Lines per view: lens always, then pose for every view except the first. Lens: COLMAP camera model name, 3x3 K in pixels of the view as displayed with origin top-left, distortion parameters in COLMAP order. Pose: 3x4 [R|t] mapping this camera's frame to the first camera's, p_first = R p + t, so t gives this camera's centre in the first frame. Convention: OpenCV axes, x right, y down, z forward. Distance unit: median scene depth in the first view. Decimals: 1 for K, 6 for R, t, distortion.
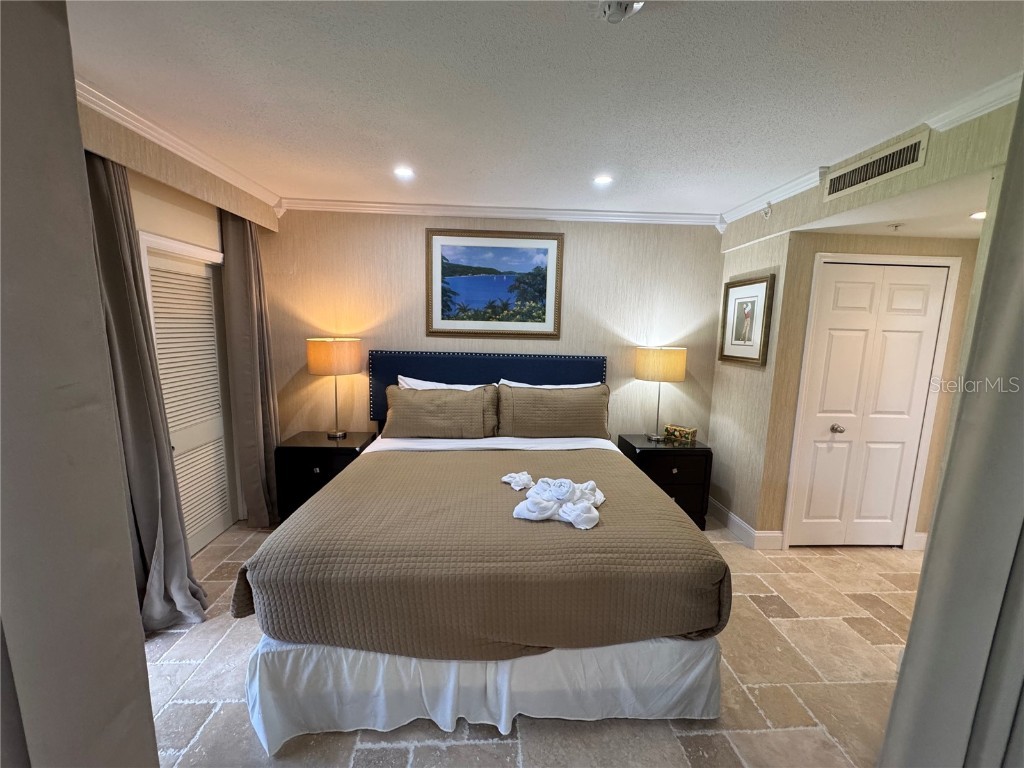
lens RADIAL K [[409.1, 0, 511.1], [0, 409.1, 384.1], [0, 0, 1]] dist [-0.004606, 0.000680]
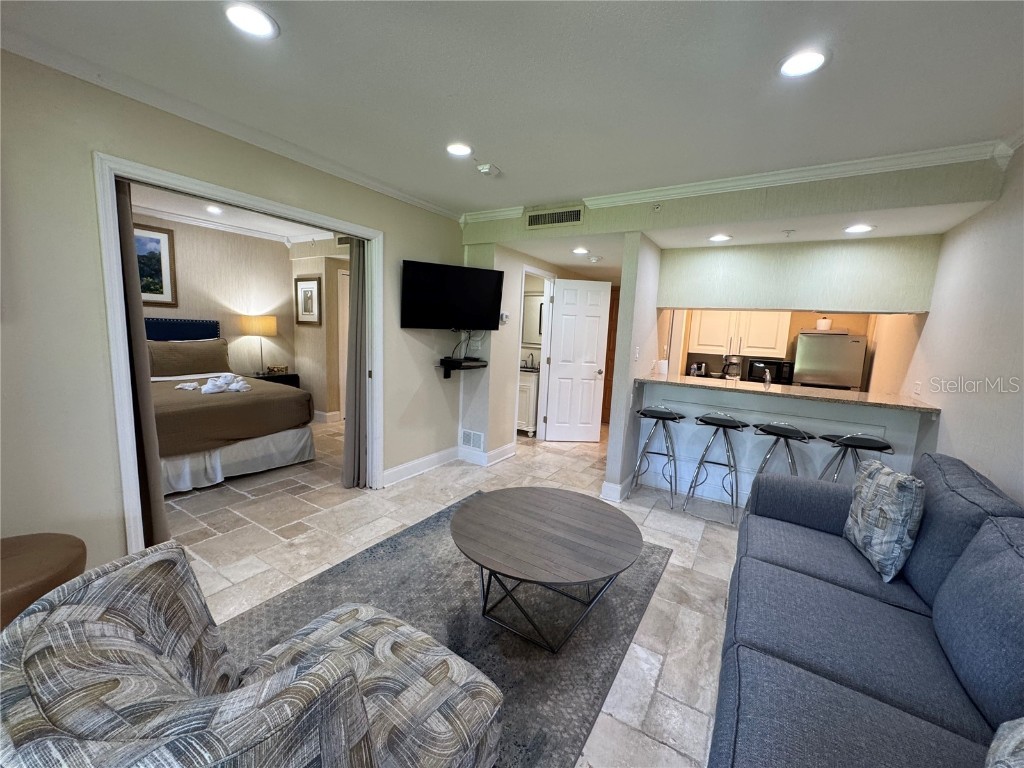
lens RADIAL K [[409.1, 0, 511.1], [0, 409.1, 384.1], [0, 0, 1]] dist [-0.004606, 0.000680]
pose [[0.573272, -0.107990, 0.812218, -0.401906], [0.080427, 0.993906, 0.075380, 0.139638], [-0.815408, 0.022111, 0.578464, -0.734585]]
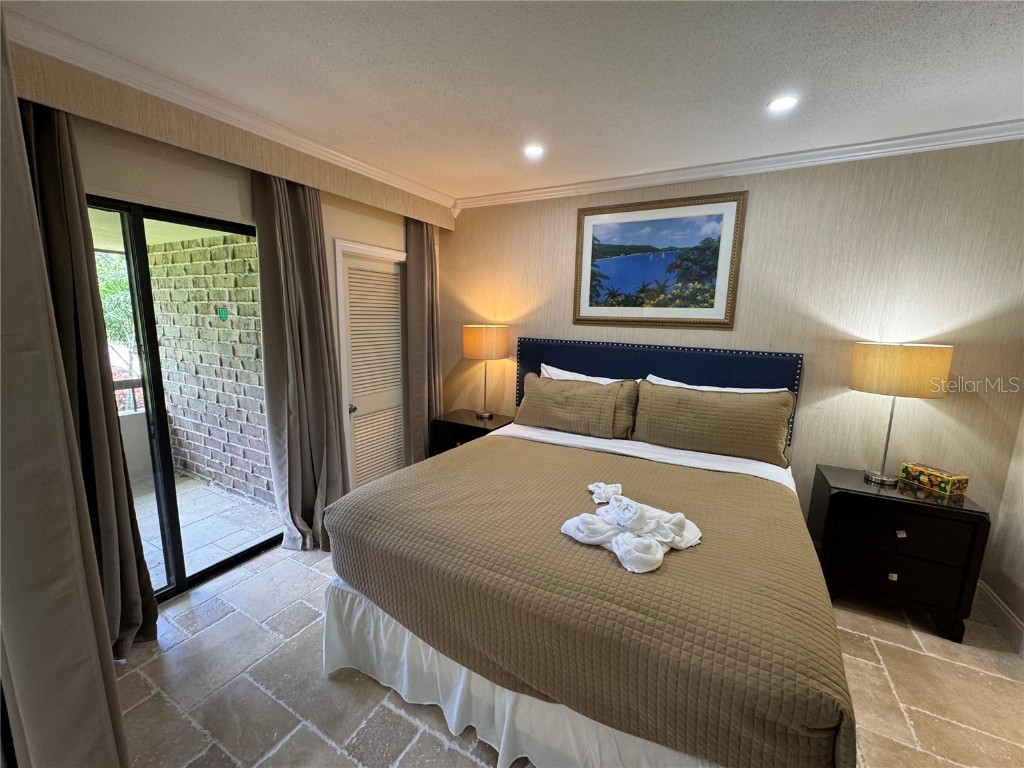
lens RADIAL K [[409.1, 0, 511.1], [0, 409.1, 384.1], [0, 0, 1]] dist [-0.004606, 0.000680]
pose [[0.849588, 0.082703, -0.520923, 0.185614], [-0.075187, 0.996534, 0.035588, -0.001273], [0.522061, 0.008931, 0.852861, 0.121352]]
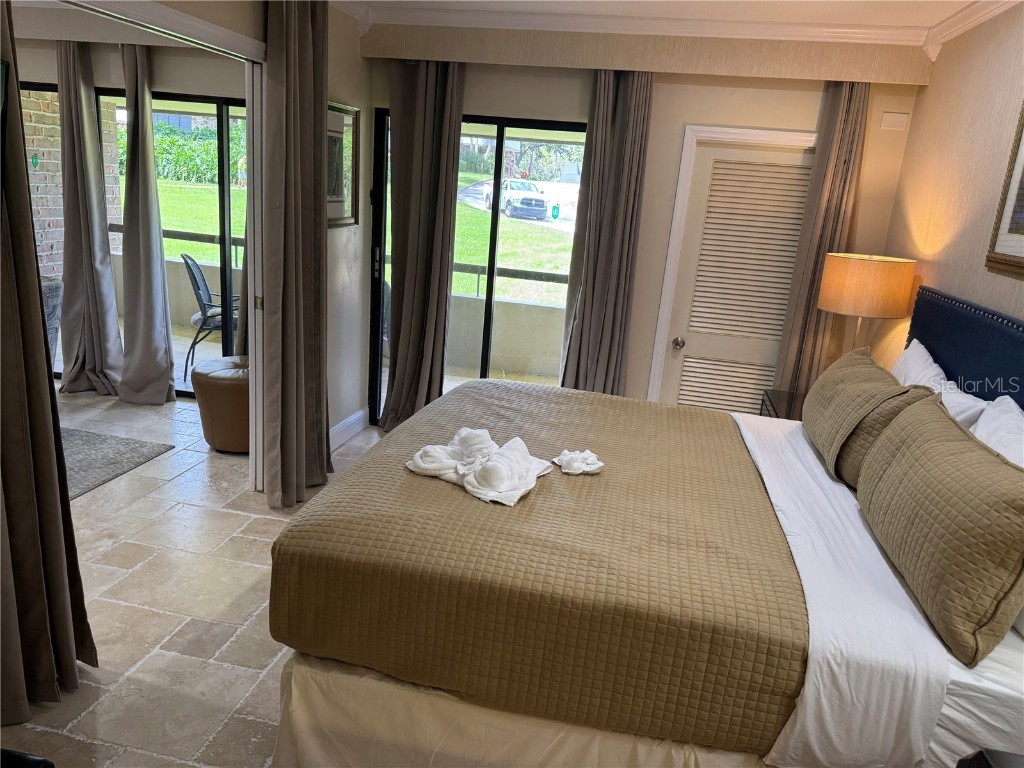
lens RADIAL K [[723.1, 0, 514.7], [0, 723.1, 378.0], [0, 0, 1]] dist [0.036602, -0.040925]
pose [[-0.244720, 0.209603, -0.946667, 0.727794], [-0.218876, 0.939210, 0.264532, -0.108513], [0.944566, 0.271939, -0.183967, 0.729182]]
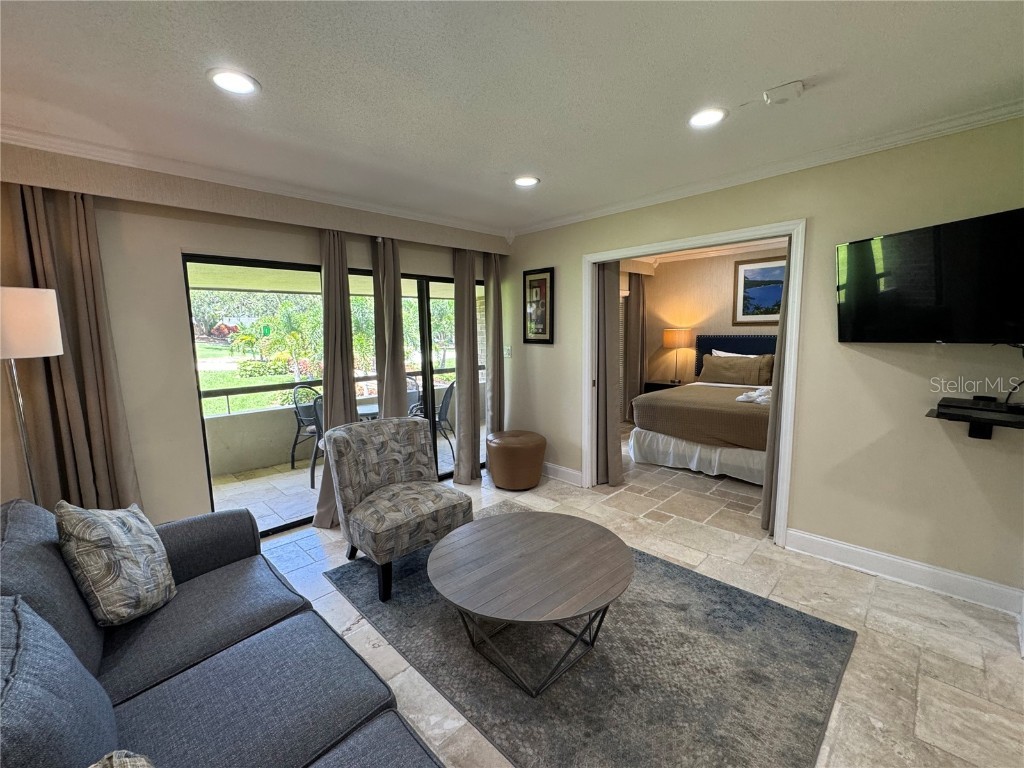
lens RADIAL K [[430.7, 0, 512.0], [0, 430.7, 384.0], [0, 0, 1]] dist [-0.002646, 0.000458]
pose [[0.666328, 0.056641, -0.743504, 0.528382], [-0.066057, 0.997674, 0.016804, 0.152643], [0.742727, 0.037917, 0.668520, -0.847949]]
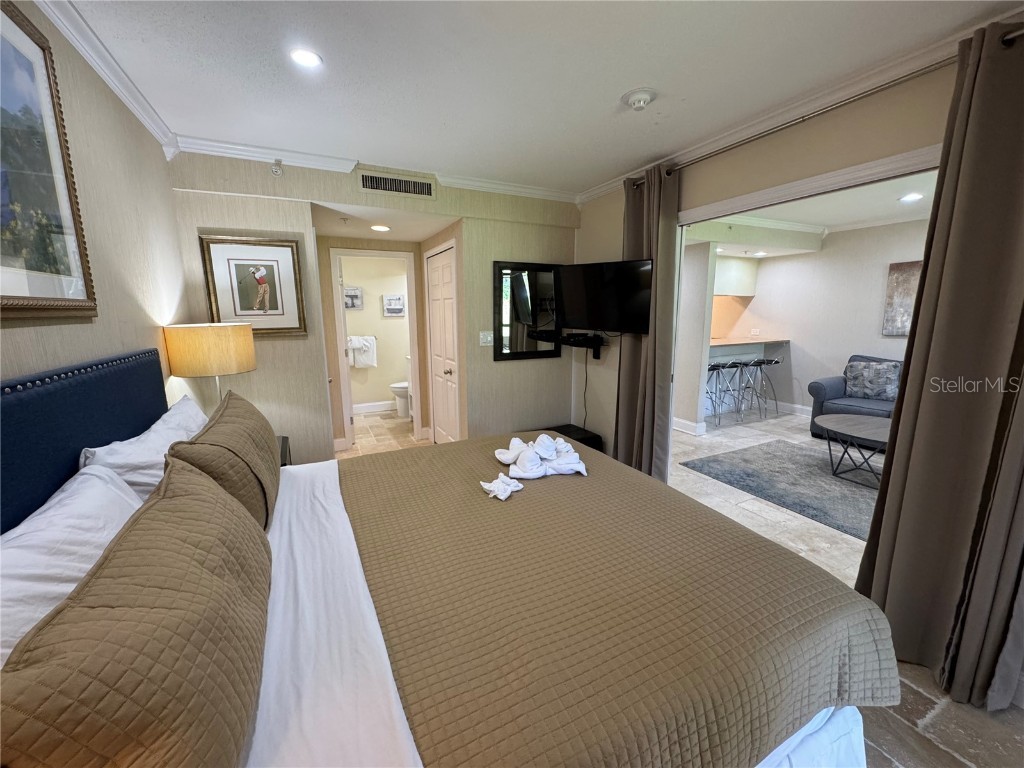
lens RADIAL K [[409.1, 0, 511.1], [0, 409.1, 384.1], [0, 0, 1]] dist [-0.004606, 0.000680]
pose [[-0.394852, -0.186588, 0.899598, -0.454435], [0.124482, 0.959266, 0.253601, -0.105986], [-0.910273, 0.212119, -0.355541, 0.832299]]
